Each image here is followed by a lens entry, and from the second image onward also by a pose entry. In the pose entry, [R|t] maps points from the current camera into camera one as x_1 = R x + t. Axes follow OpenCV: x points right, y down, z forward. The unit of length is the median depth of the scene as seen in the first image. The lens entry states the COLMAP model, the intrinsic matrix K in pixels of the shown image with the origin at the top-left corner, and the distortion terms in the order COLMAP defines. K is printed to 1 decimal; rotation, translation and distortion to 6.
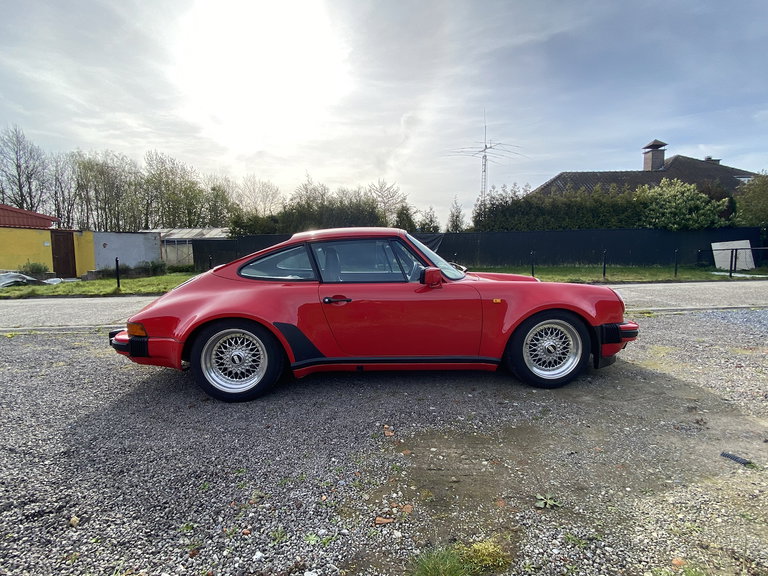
lens RADIAL K [[364.9, 0, 384.0], [0, 364.9, 288.0], [0, 0, 1]] dist [0.026894, -0.025189]
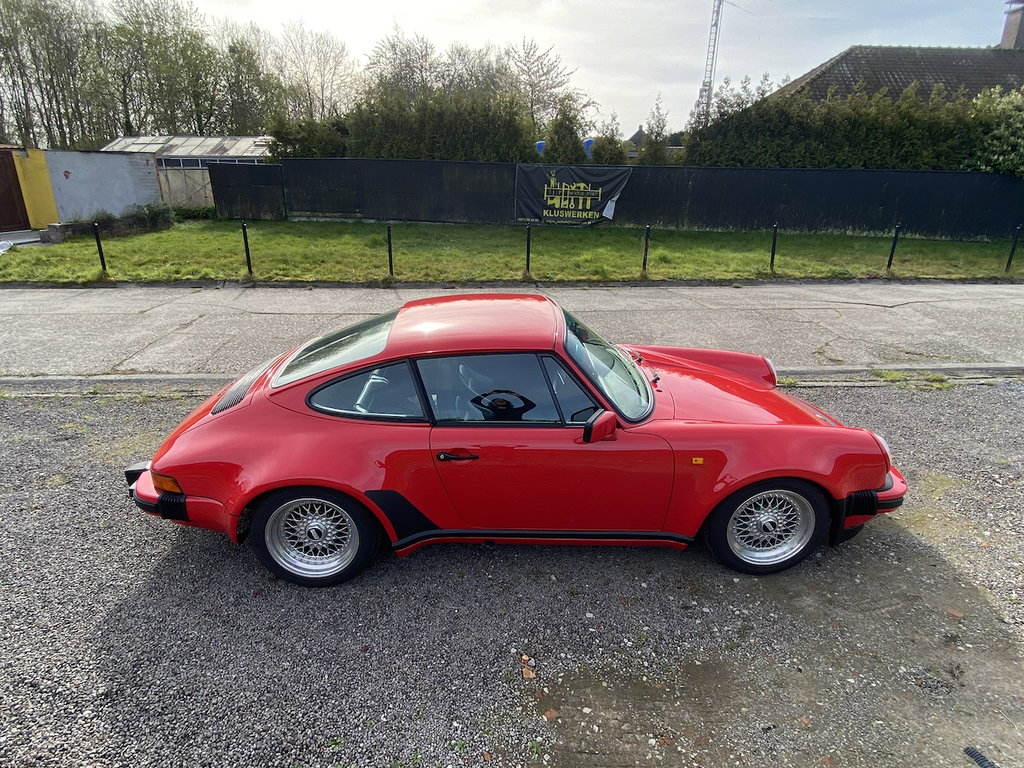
lens RADIAL K [[581.7, 0, 512.0], [0, 581.7, 384.0], [0, 0, 1]] dist [0.016583, -0.017181]
pose [[0.999297, 0.034629, -0.014398, -0.008460], [-0.029603, 0.964050, 0.264067, -0.174797], [0.023025, -0.263455, 0.964397, 0.003680]]
